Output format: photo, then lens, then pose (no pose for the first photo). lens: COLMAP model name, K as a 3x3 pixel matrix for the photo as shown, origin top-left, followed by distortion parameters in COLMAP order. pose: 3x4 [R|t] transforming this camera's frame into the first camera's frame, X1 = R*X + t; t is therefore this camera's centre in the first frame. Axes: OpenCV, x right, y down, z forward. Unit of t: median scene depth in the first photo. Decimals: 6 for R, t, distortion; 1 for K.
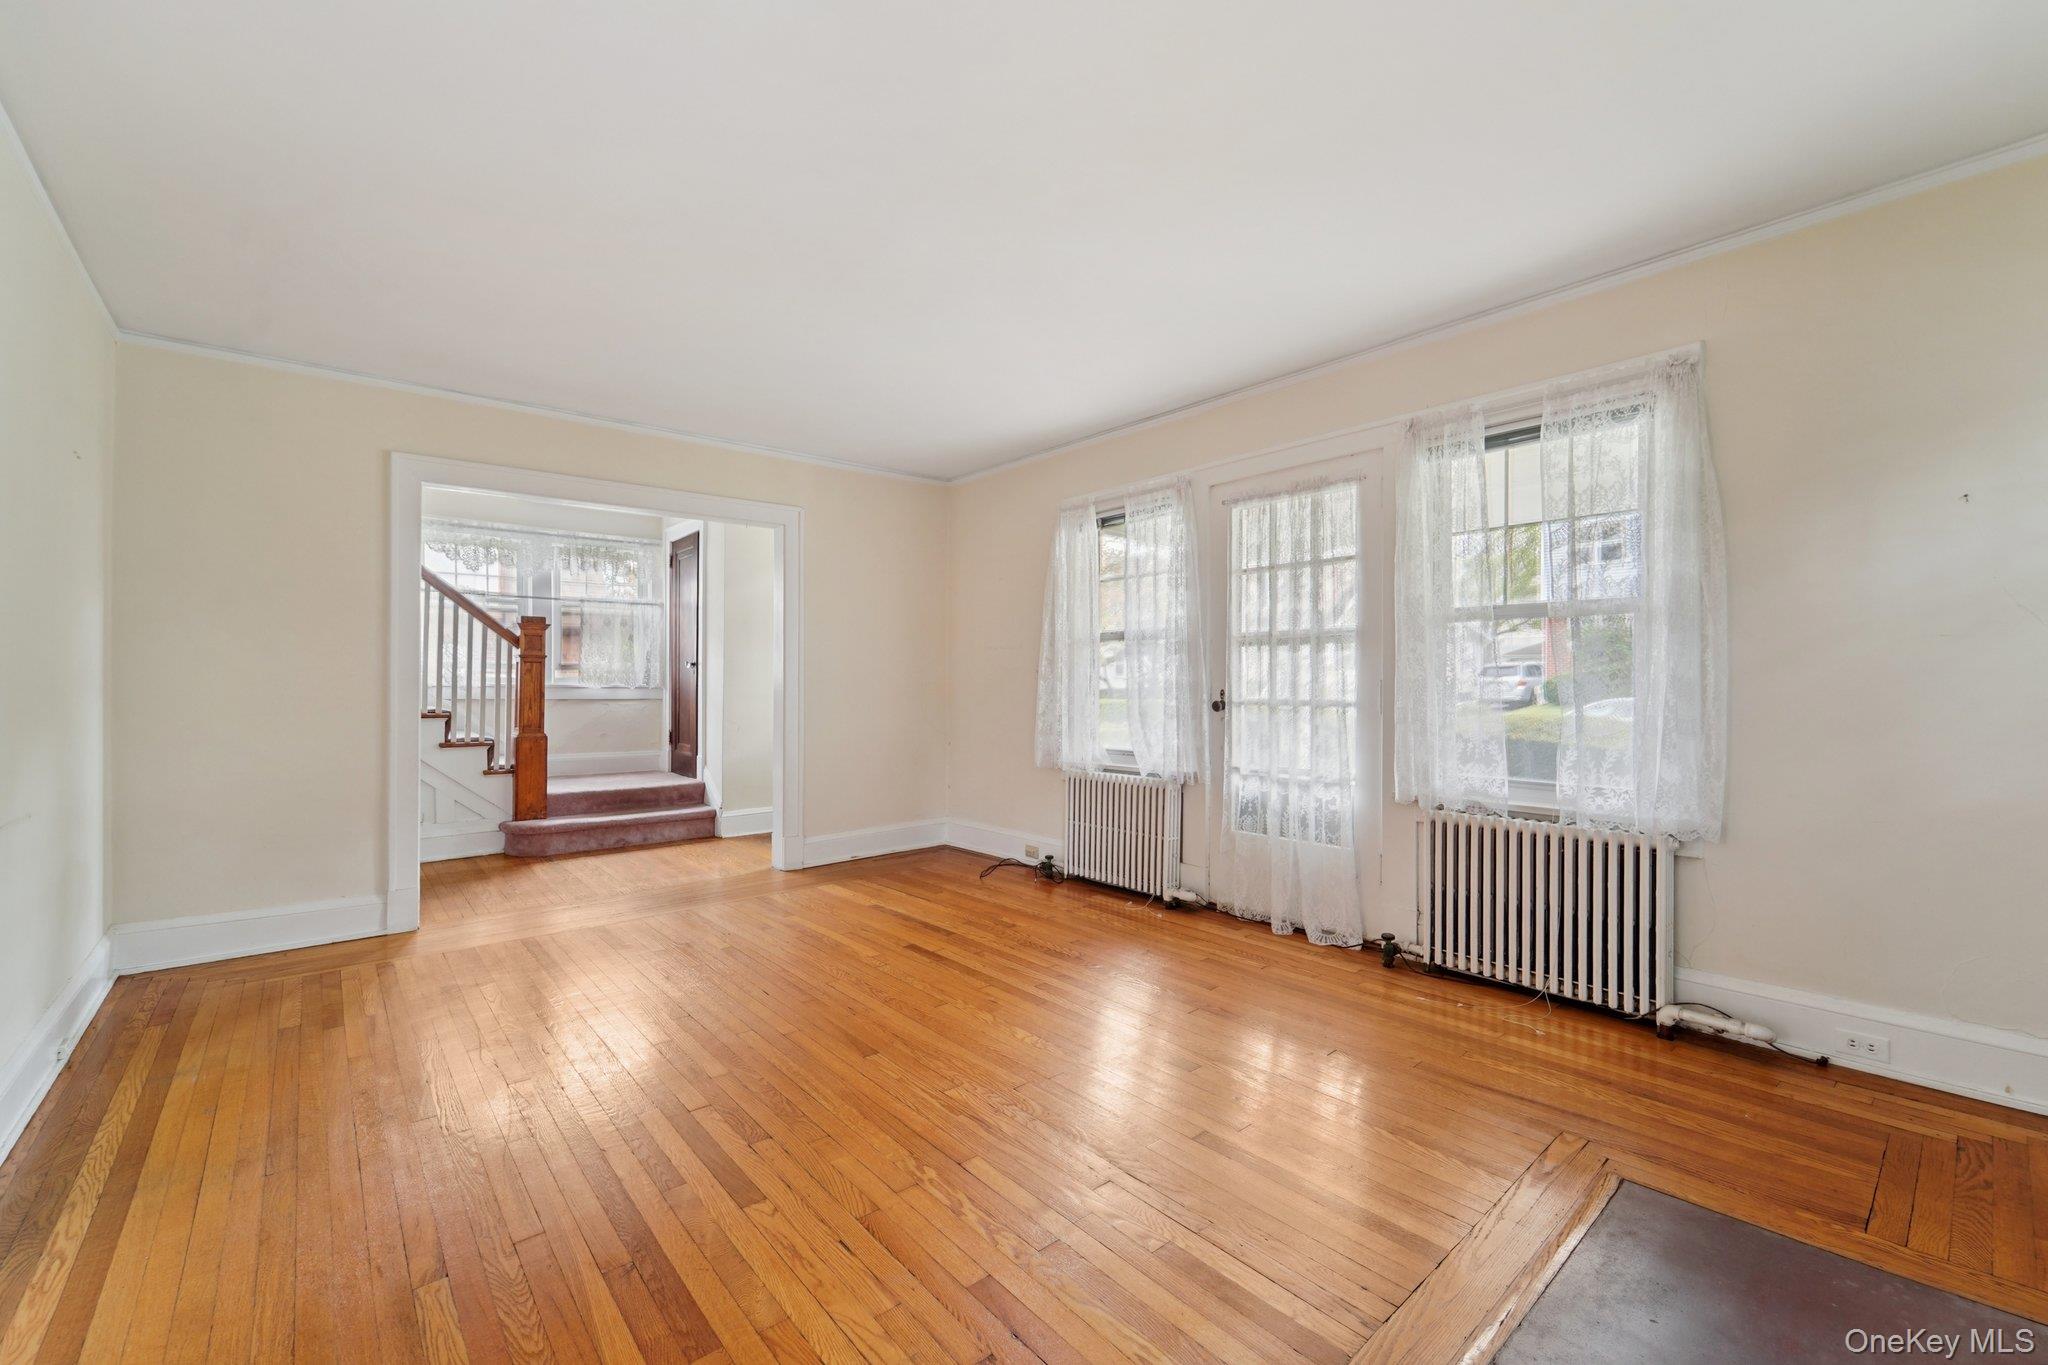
lens RADIAL K [[844.8, 0, 1024.0], [0, 844.8, 682.5], [0, 0, 1]] dist [-0.000239, -0.000094]
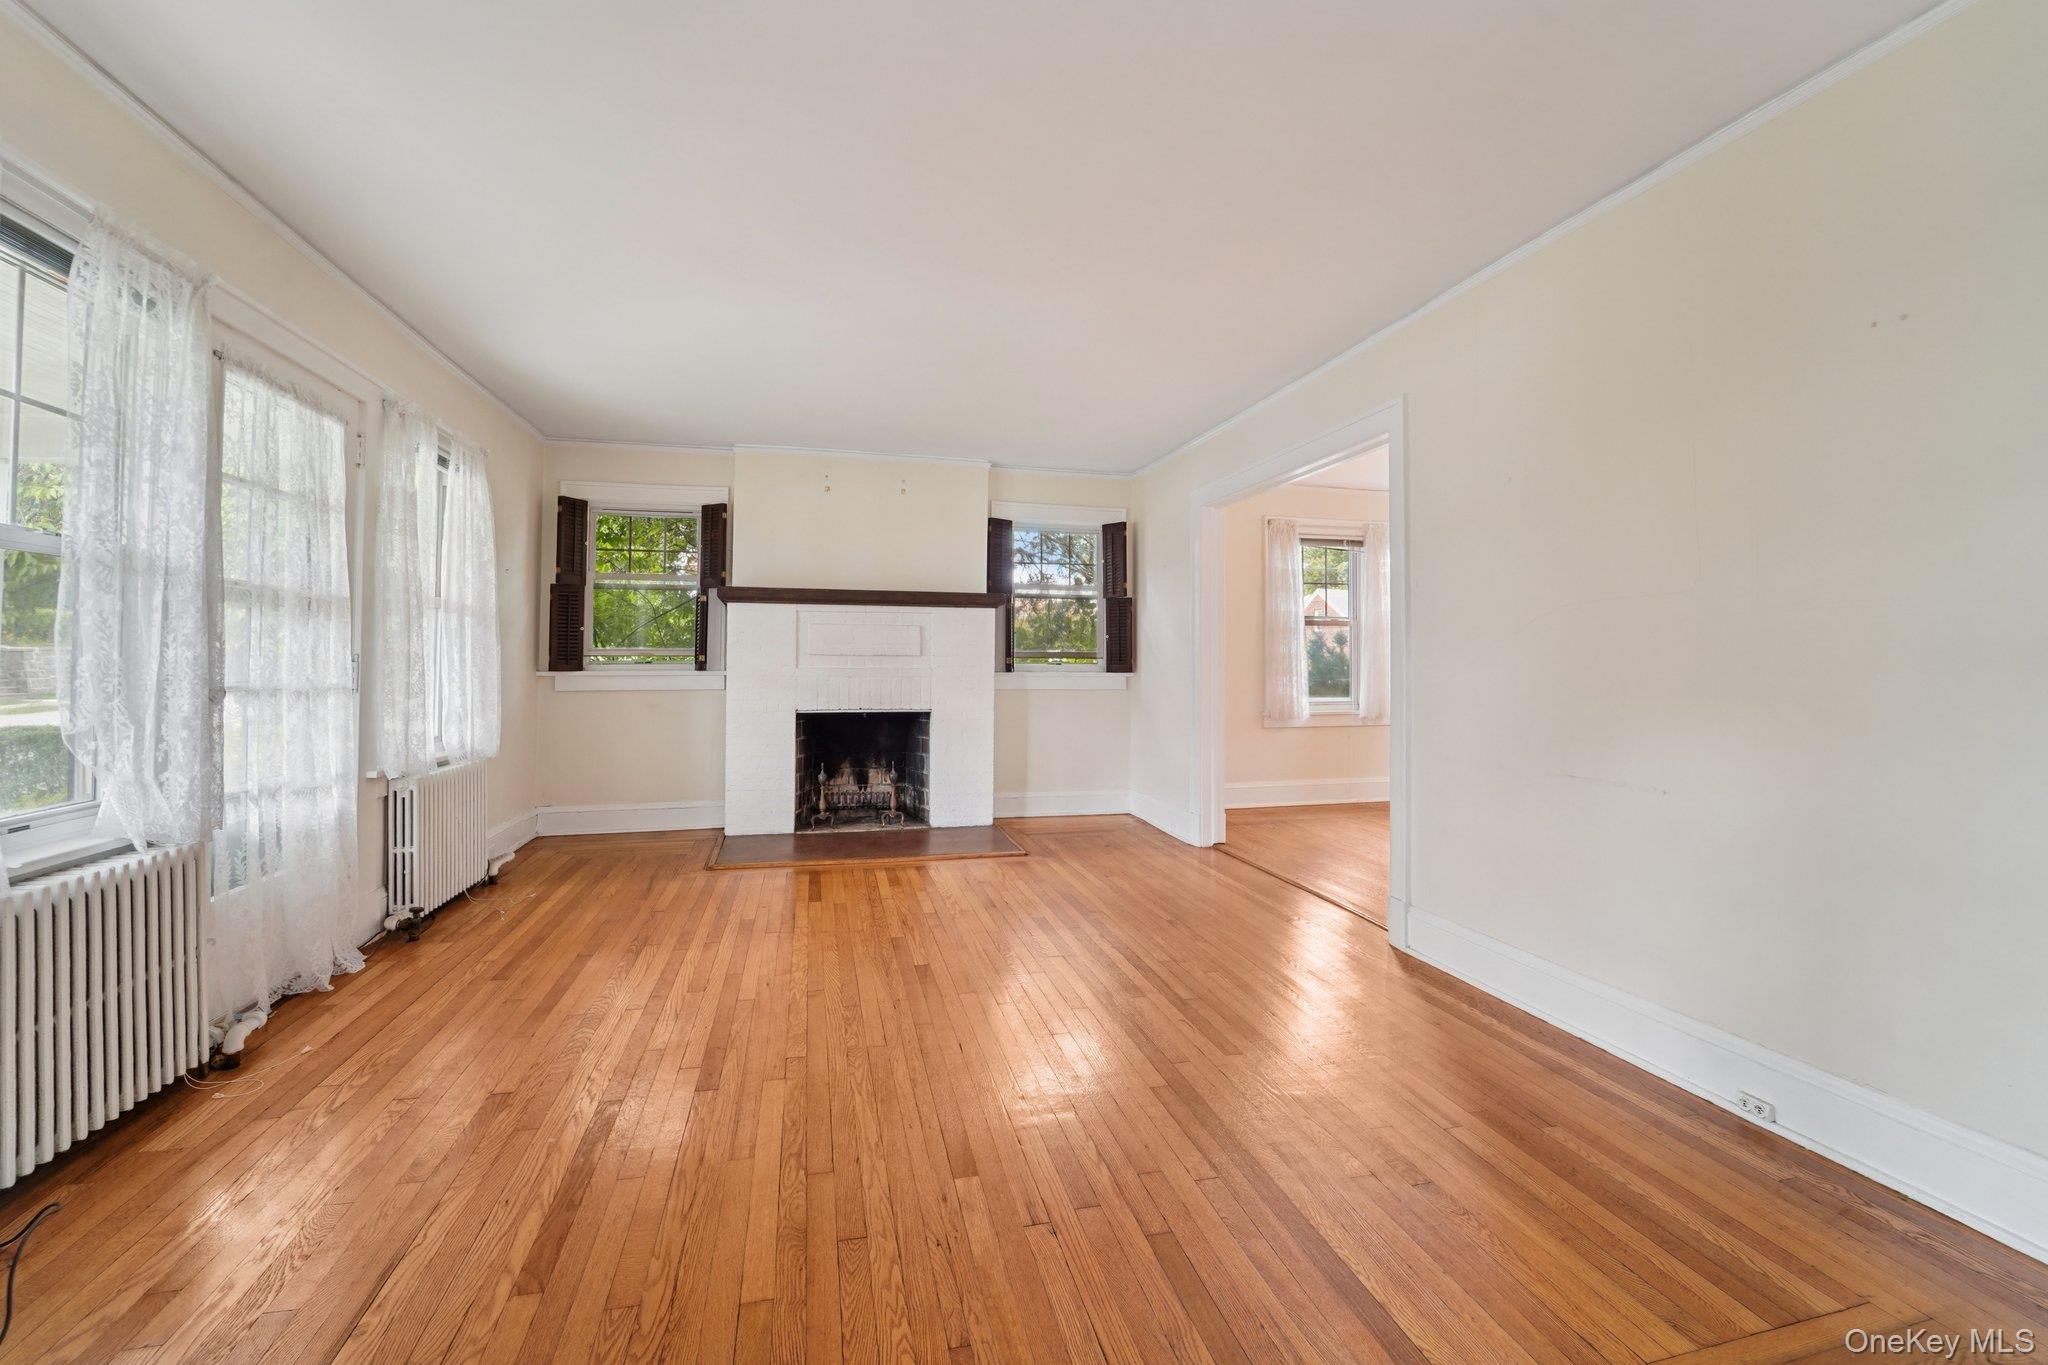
lens RADIAL K [[863.6, 0, 1025.6], [0, 863.6, 632.2], [0, 0, 1]] dist [-0.020672, -0.000042]
pose [[-0.894406, 0.012622, 0.447078, -0.526390], [-0.003855, 0.999347, -0.035927, 0.003733], [-0.447240, -0.033857, -0.893773, 1.240004]]
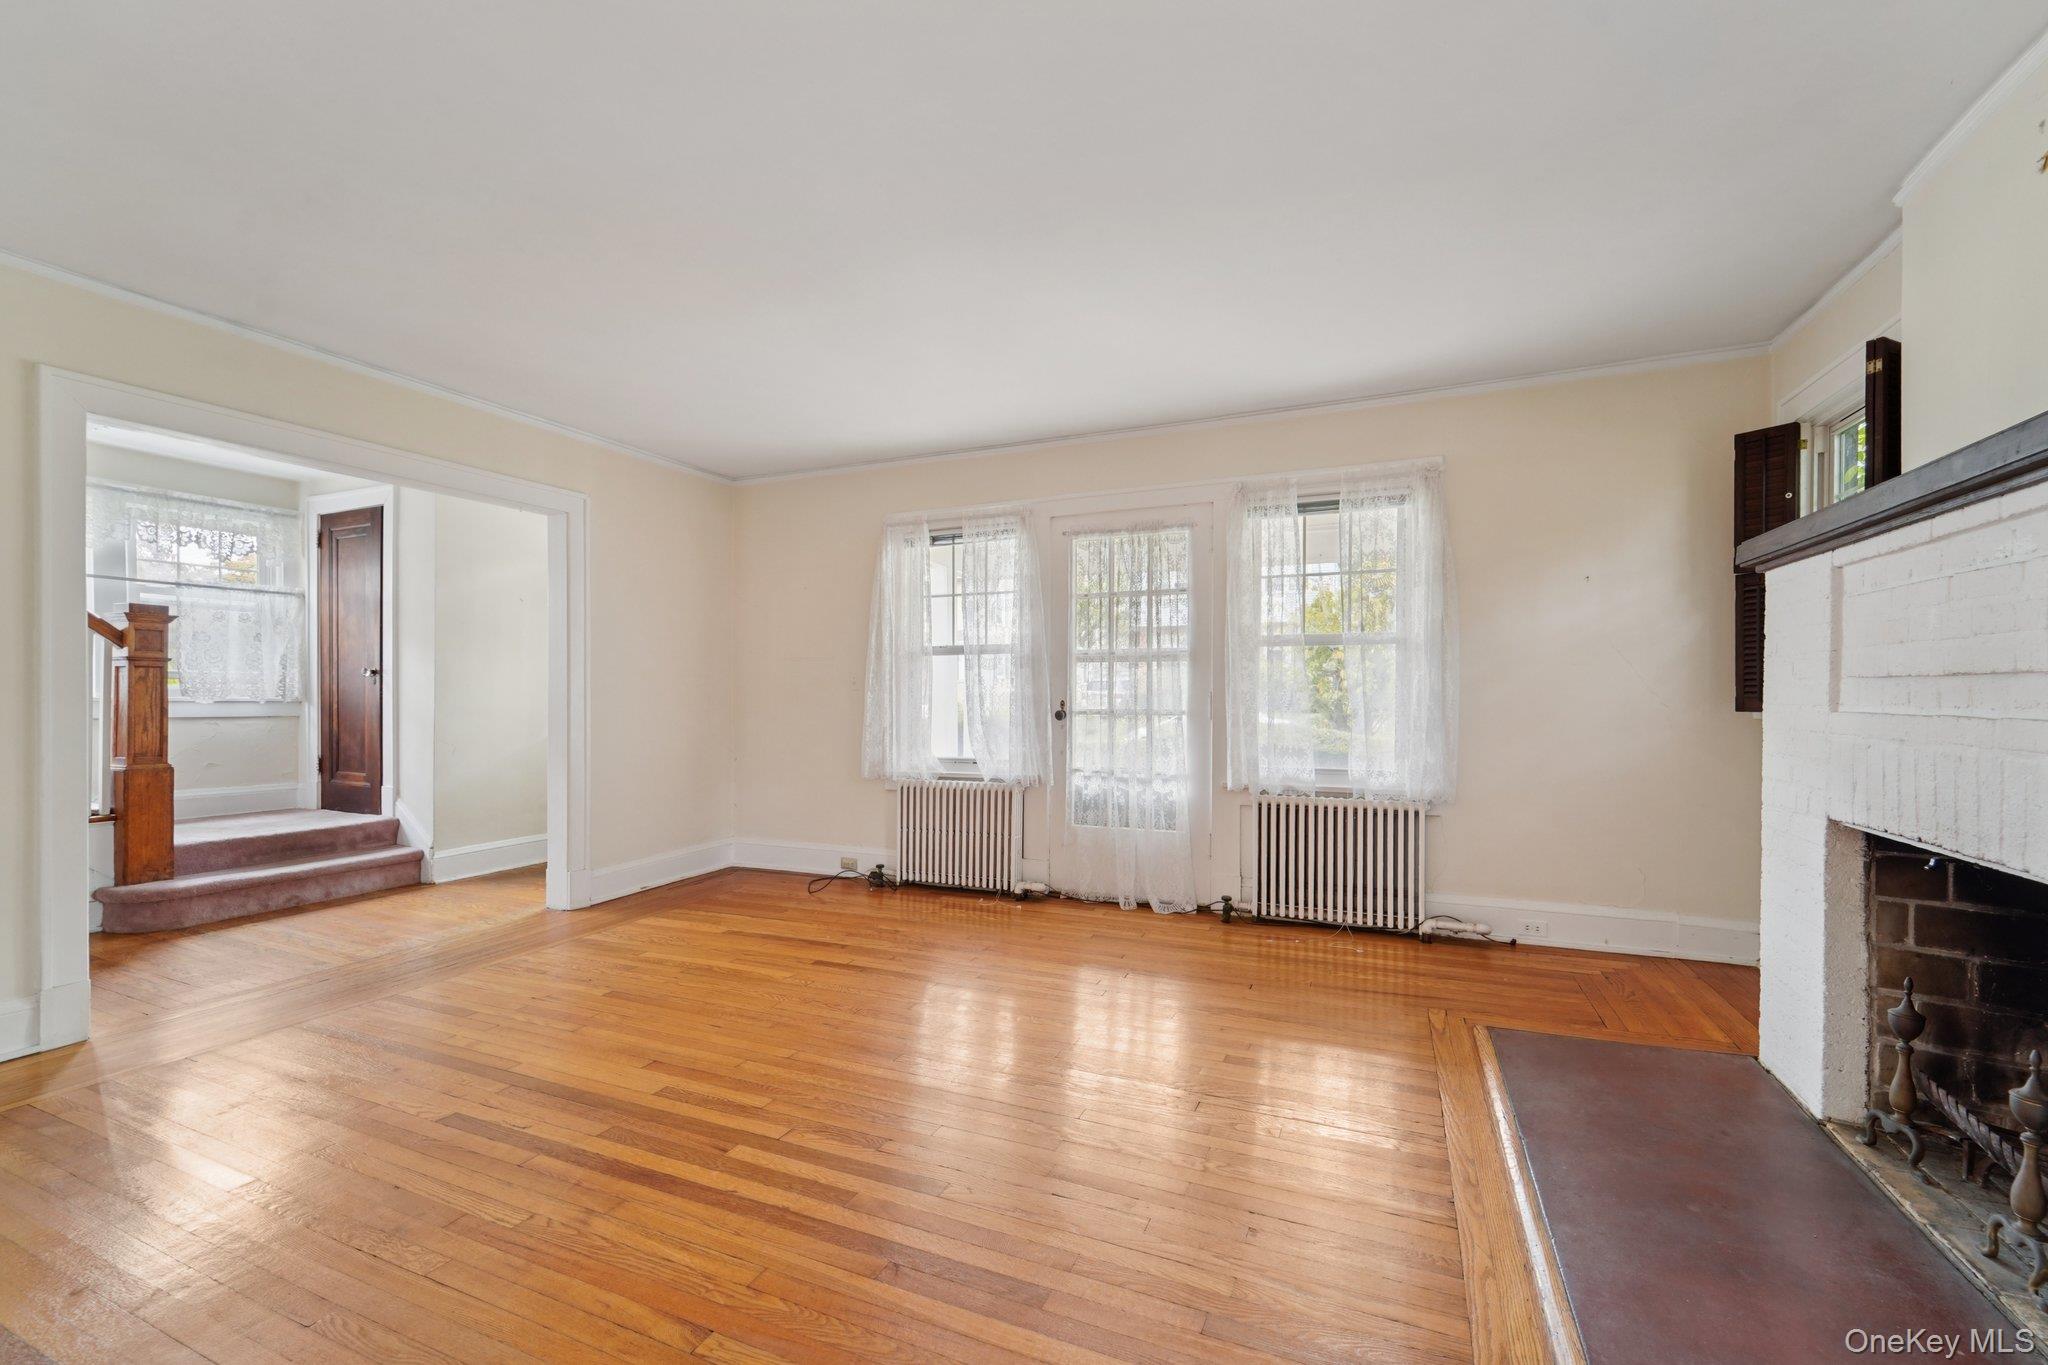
lens RADIAL K [[851.2, 0, 1027.2], [0, 851.2, 705.2], [0, 0, 1]] dist [-0.000902, -0.000316]
pose [[0.898512, -0.005720, 0.438912, -0.295478], [0.000780, 0.999934, 0.011435, 0.001714], [-0.438948, -0.009932, 0.898457, 0.005959]]
